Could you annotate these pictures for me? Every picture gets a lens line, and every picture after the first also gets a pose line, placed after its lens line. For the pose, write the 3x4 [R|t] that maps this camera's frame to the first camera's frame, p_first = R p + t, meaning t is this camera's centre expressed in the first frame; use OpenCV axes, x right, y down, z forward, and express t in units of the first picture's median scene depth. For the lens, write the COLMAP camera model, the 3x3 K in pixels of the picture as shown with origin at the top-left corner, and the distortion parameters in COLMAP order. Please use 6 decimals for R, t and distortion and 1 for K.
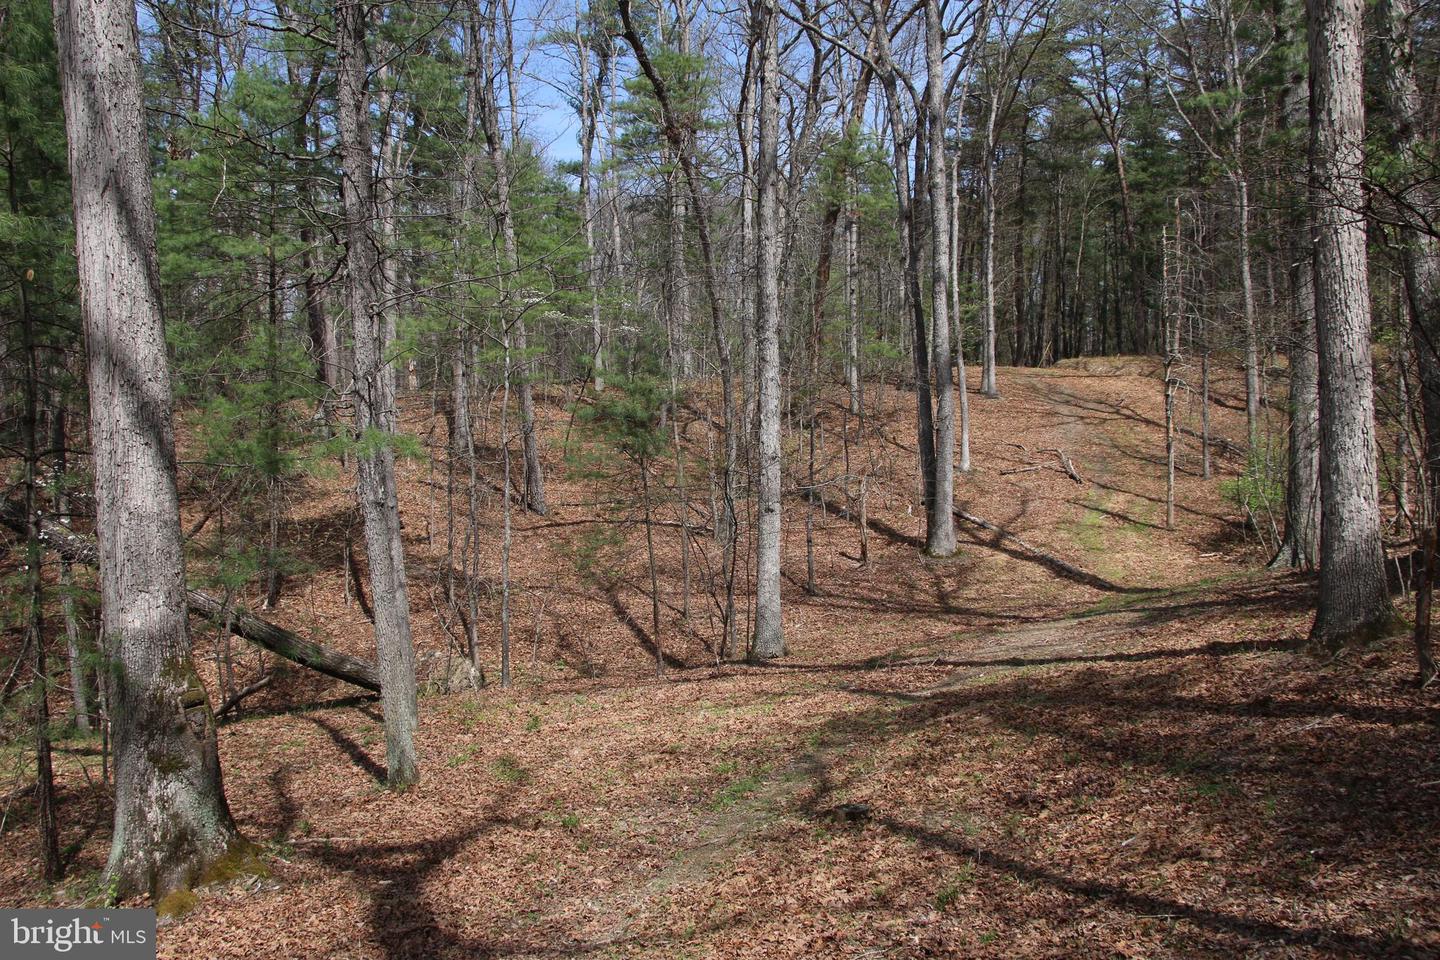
lens RADIAL K [[1201.9, 0, 720.0], [0, 1201.9, 480.0], [0, 0, 1]] dist [-0.186726, 0.151328]
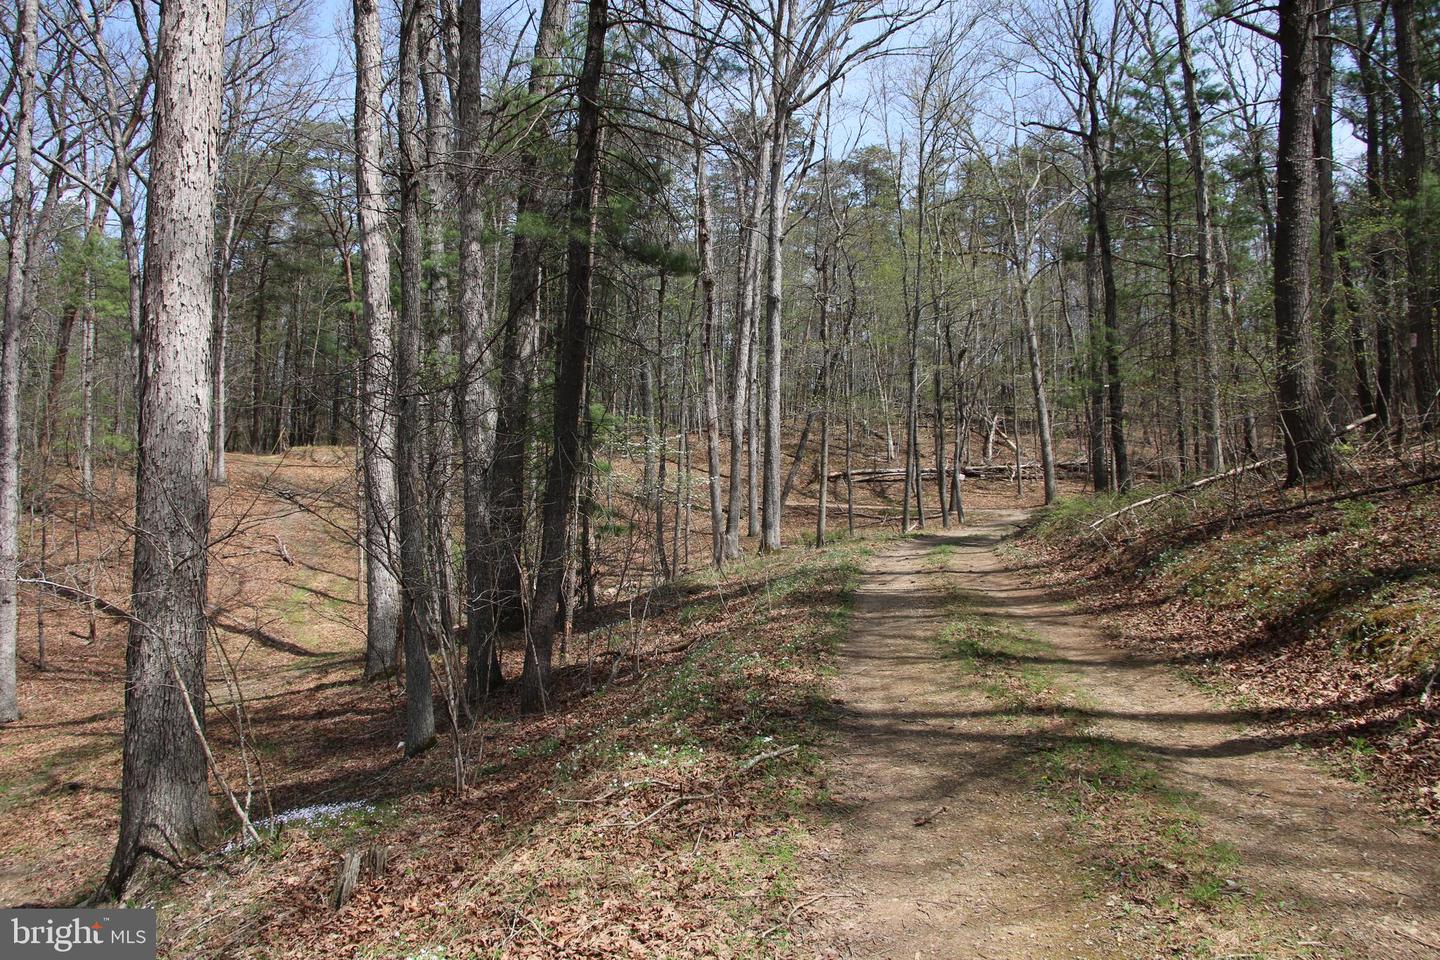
lens RADIAL K [[1201.9, 0, 720.0], [0, 1201.9, 480.0], [0, 0, 1]] dist [-0.186726, 0.151328]
pose [[0.818890, 0.020629, 0.573579, -0.021249], [0.012057, 0.998515, -0.053127, -0.018151], [-0.573823, 0.050421, 0.817426, -0.245099]]
